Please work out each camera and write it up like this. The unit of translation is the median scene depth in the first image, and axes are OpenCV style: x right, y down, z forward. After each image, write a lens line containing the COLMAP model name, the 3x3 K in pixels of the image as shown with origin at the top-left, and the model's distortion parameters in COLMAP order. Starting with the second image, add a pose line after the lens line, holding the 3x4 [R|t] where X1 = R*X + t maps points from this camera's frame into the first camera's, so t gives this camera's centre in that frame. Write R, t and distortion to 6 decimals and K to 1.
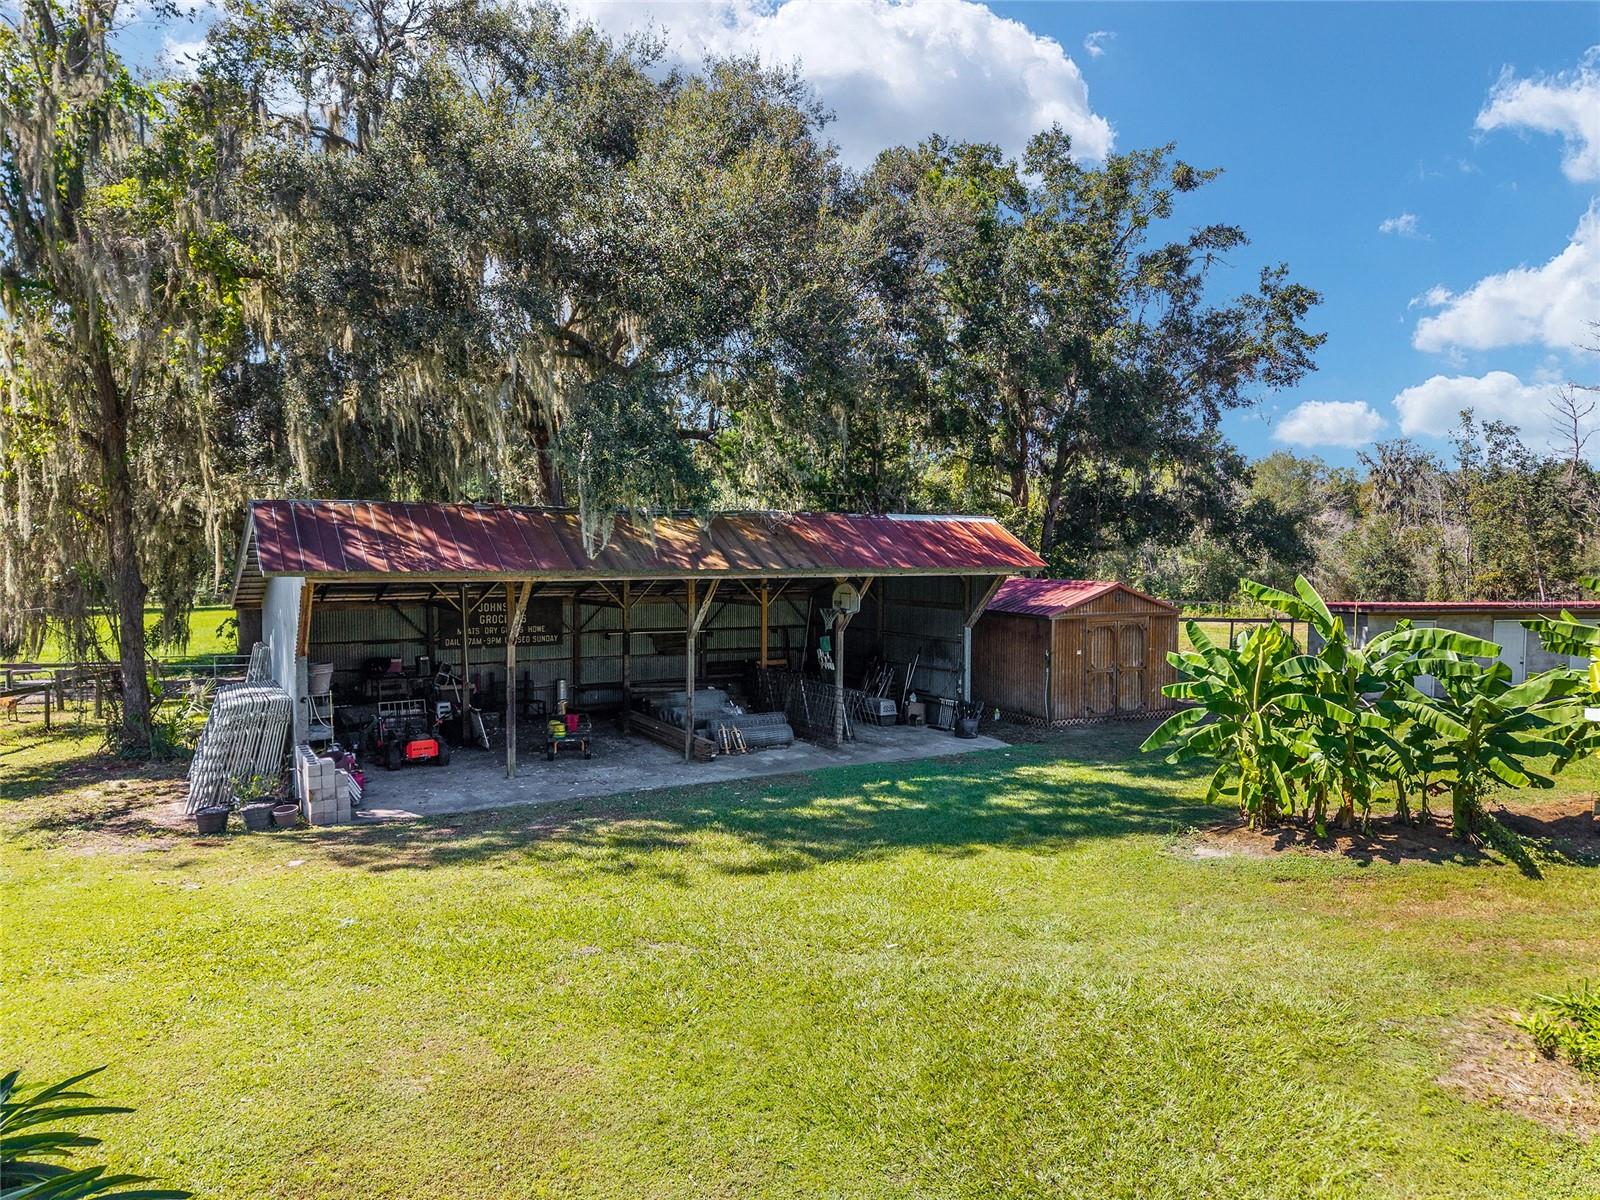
lens RADIAL K [[1073.9, 0, 772.6], [0, 1073.9, 599.3], [0, 0, 1]] dist [0.013529, -0.000953]
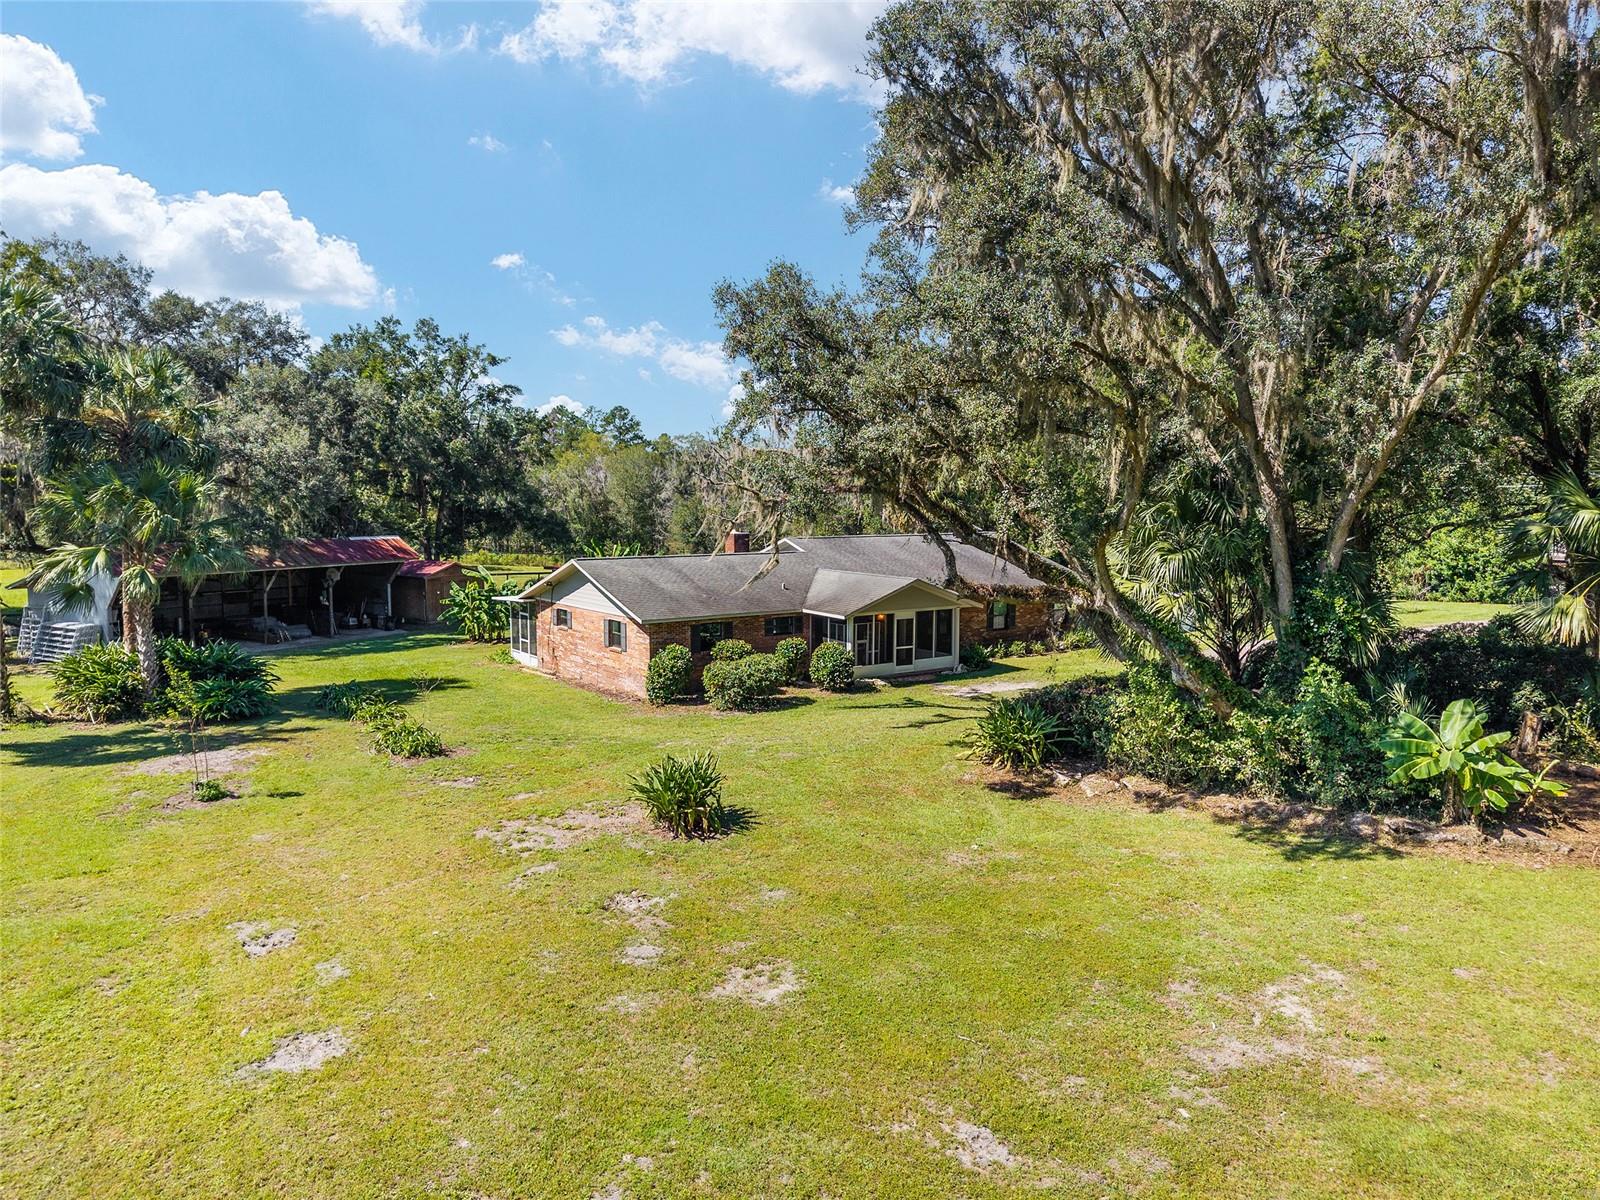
lens RADIAL K [[1099.1, 0, 776.3], [0, 1099.1, 608.0], [0, 0, 1]] dist [0.000768, -0.004120]
pose [[0.882804, -0.052066, 0.466846, -0.186125], [0.026568, 0.997782, 0.061040, -0.044012], [-0.468989, -0.041483, 0.882229, -1.461746]]
